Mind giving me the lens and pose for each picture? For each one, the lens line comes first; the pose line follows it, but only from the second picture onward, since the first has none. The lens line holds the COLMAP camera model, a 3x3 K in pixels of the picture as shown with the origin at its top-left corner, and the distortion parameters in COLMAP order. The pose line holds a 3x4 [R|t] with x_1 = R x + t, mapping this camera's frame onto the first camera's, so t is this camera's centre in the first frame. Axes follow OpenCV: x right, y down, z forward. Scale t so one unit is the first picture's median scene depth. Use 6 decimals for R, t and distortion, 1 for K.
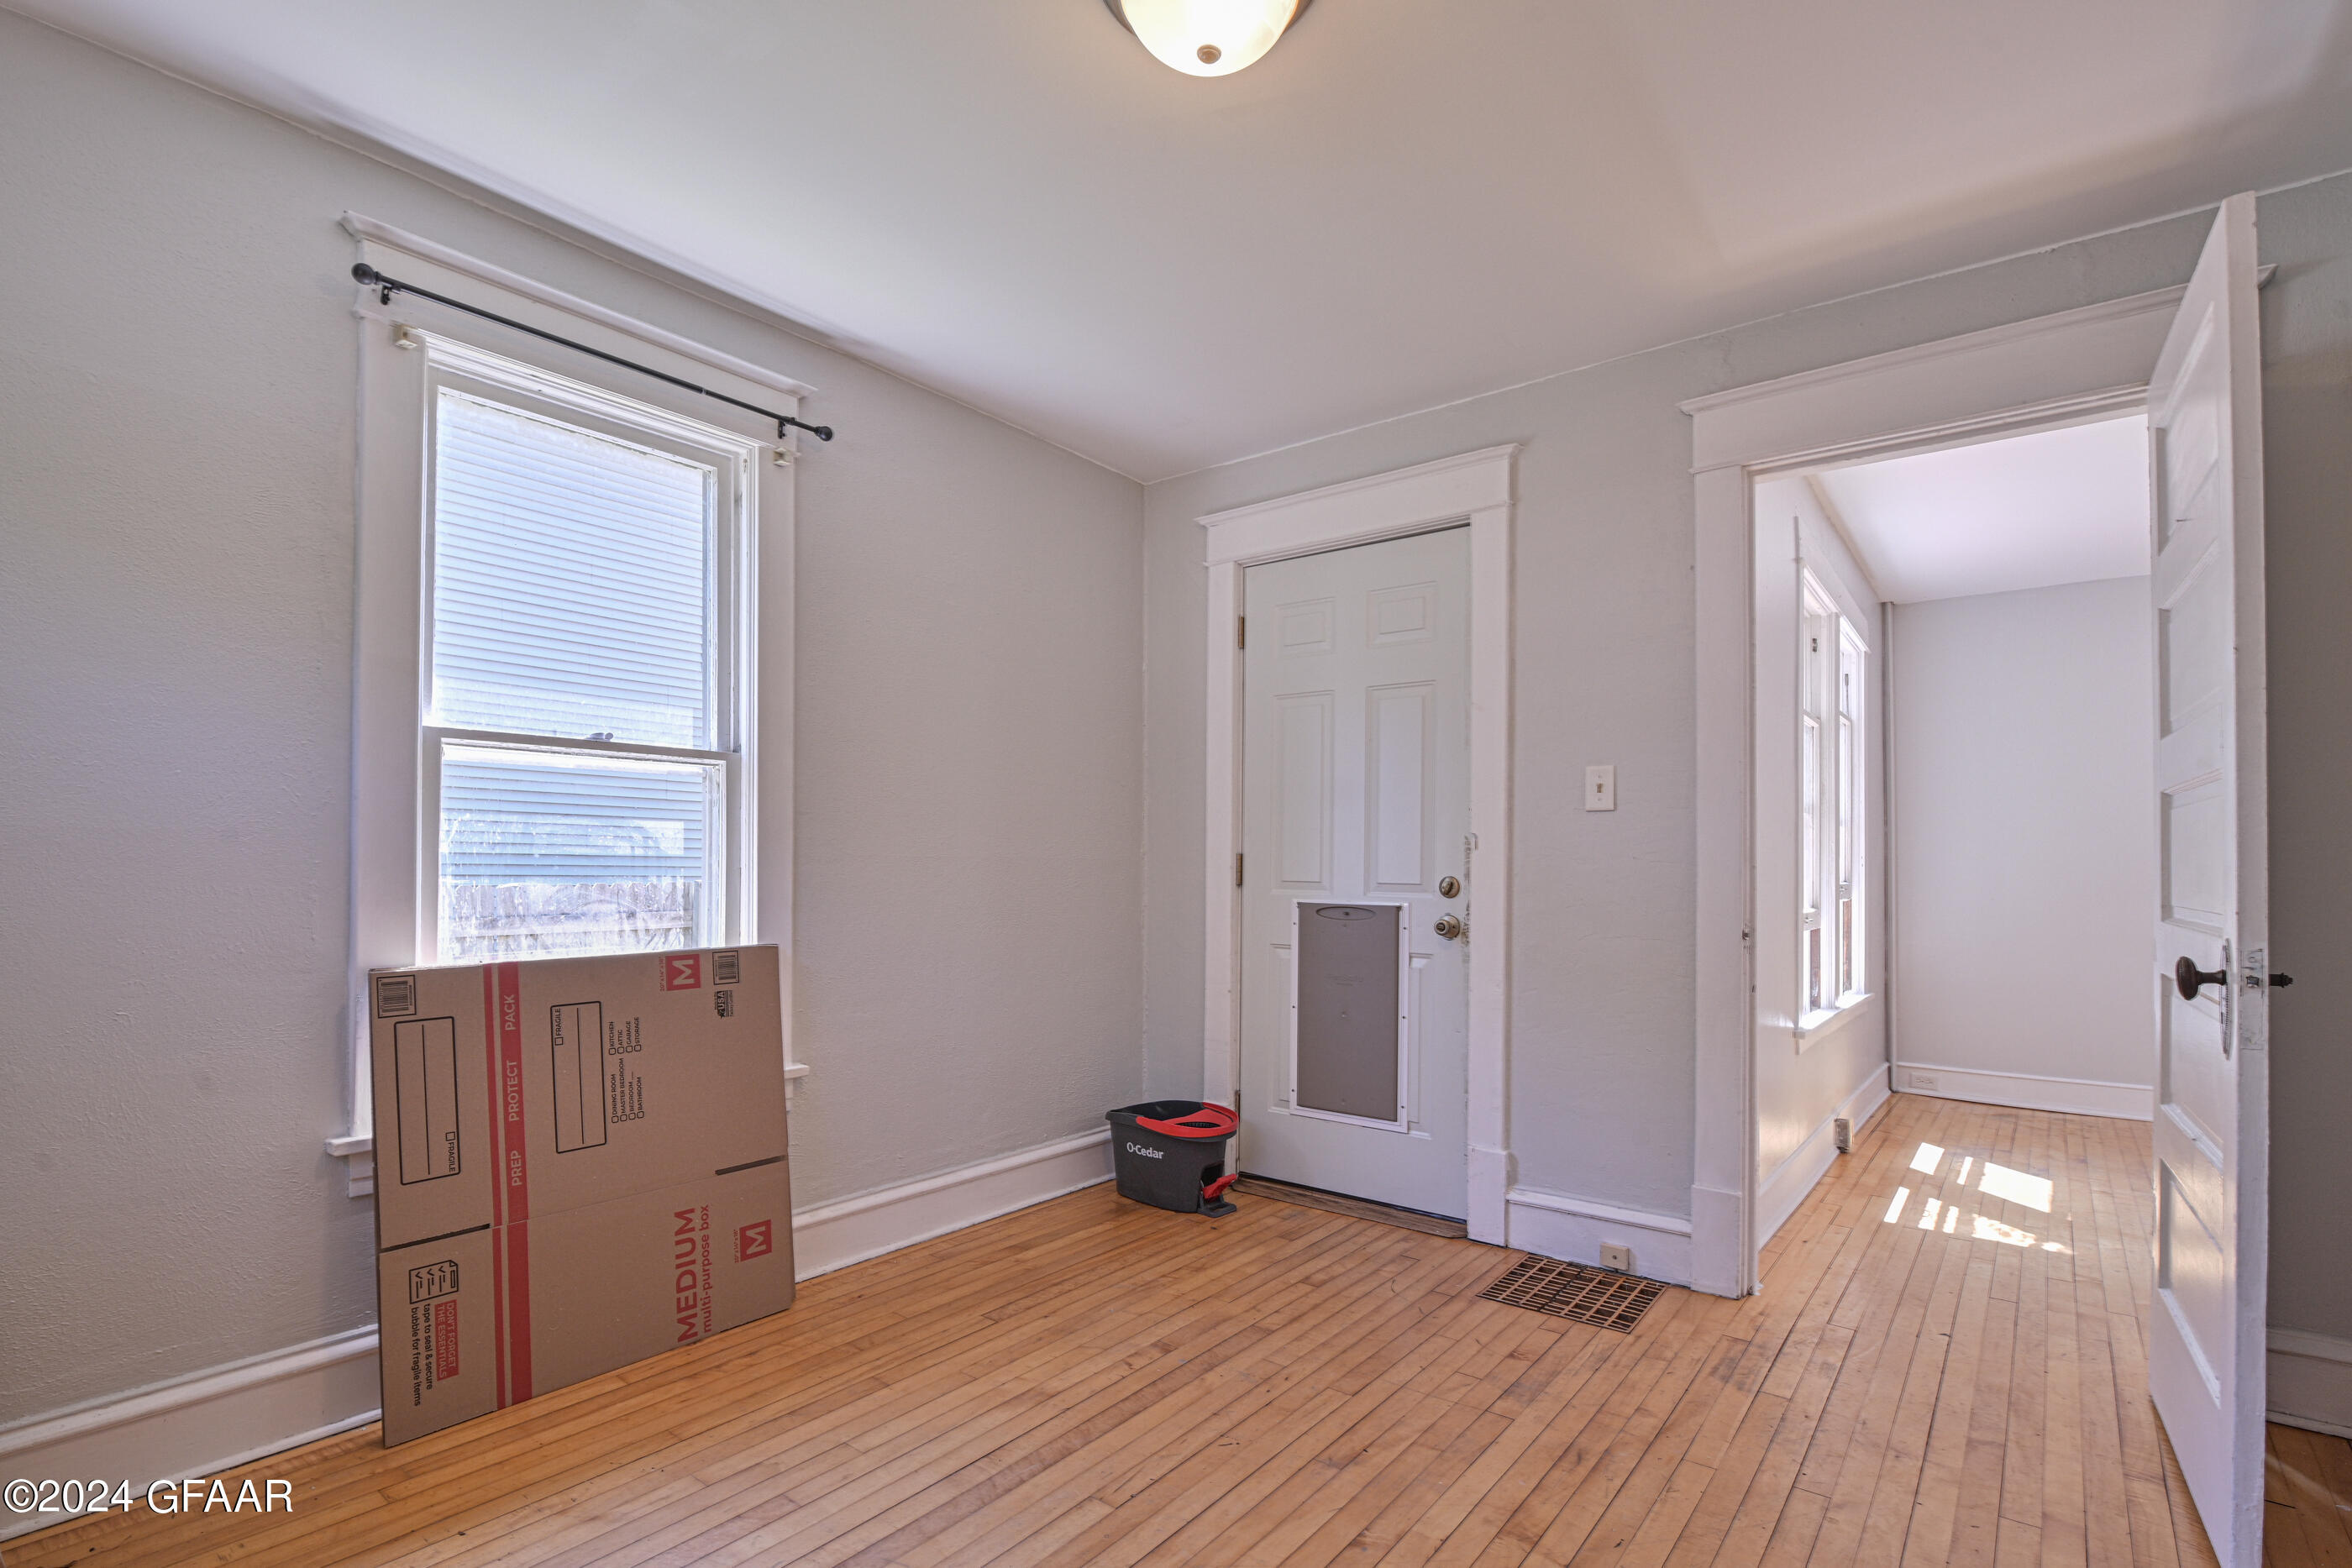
lens RADIAL K [[1099.2, 0, 1170.4], [0, 1099.2, 862.0], [0, 0, 1]] dist [0.006744, -0.009777]
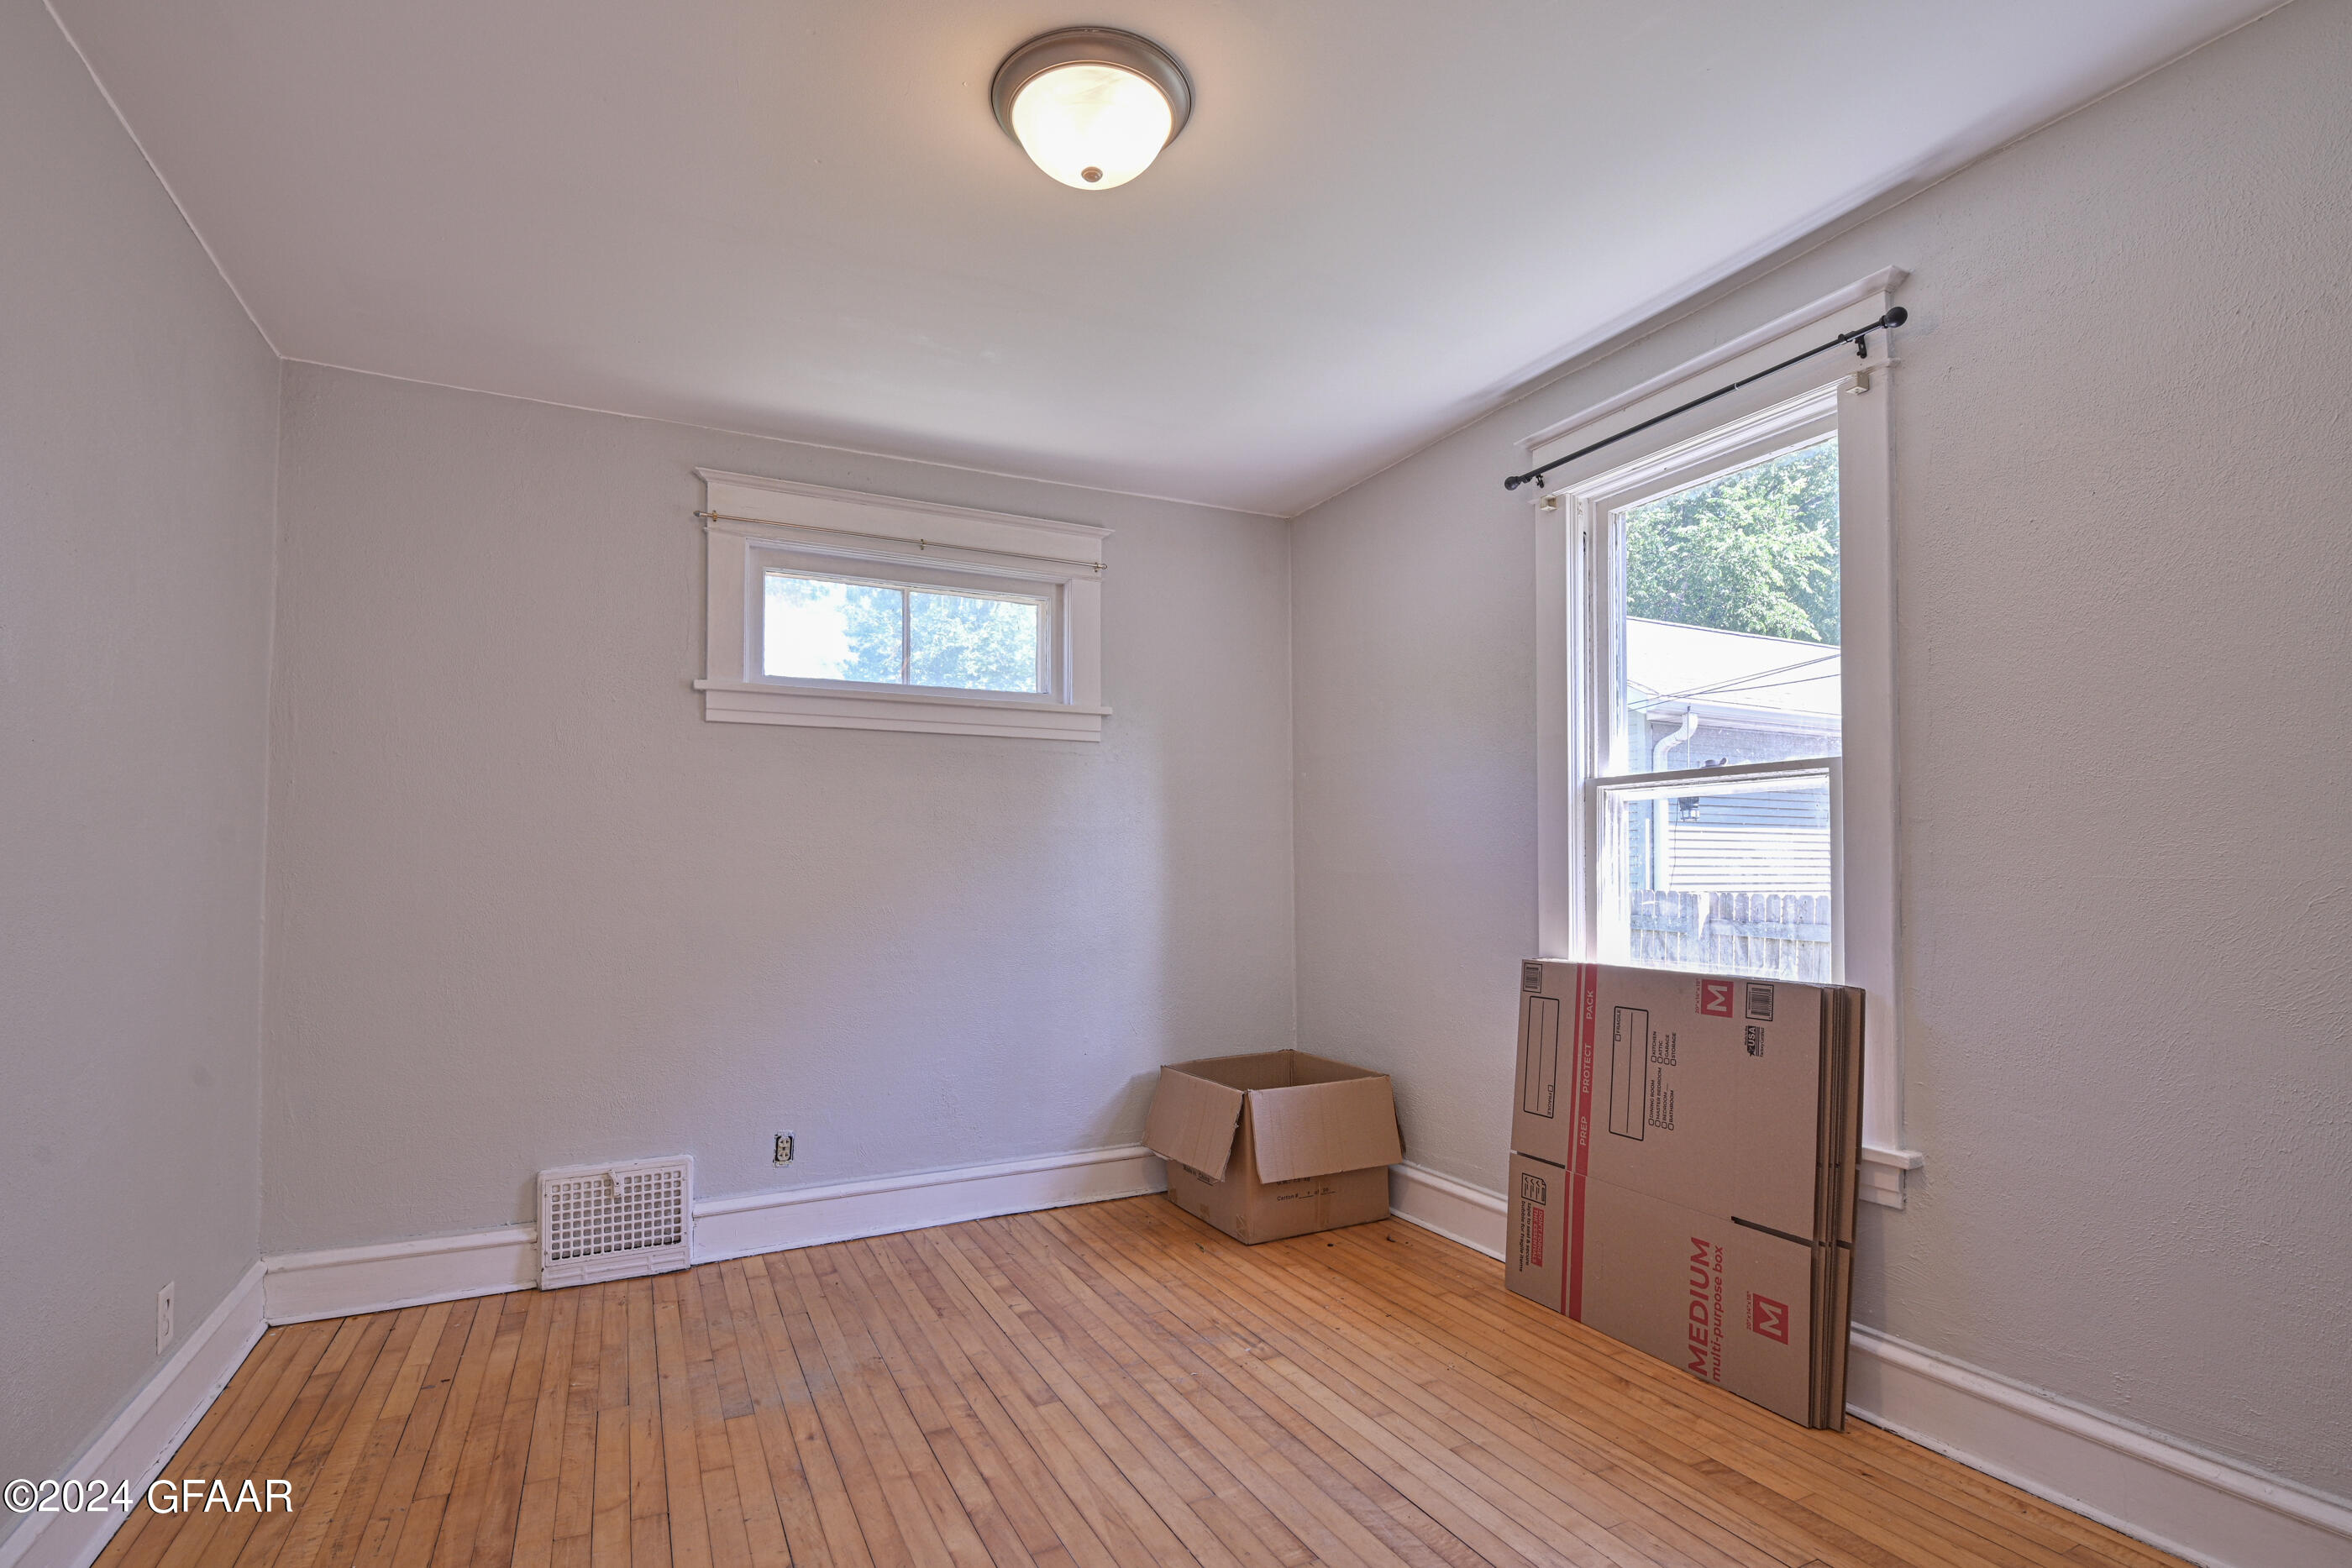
lens RADIAL K [[1099.2, 0, 1170.4], [0, 1099.2, 862.0], [0, 0, 1]] dist [0.006744, -0.009777]
pose [[-0.413364, -0.012012, -0.910487, 0.645114], [-0.002749, 0.999925, -0.011944, -0.006978], [0.910562, -0.002435, -0.413366, 0.968335]]
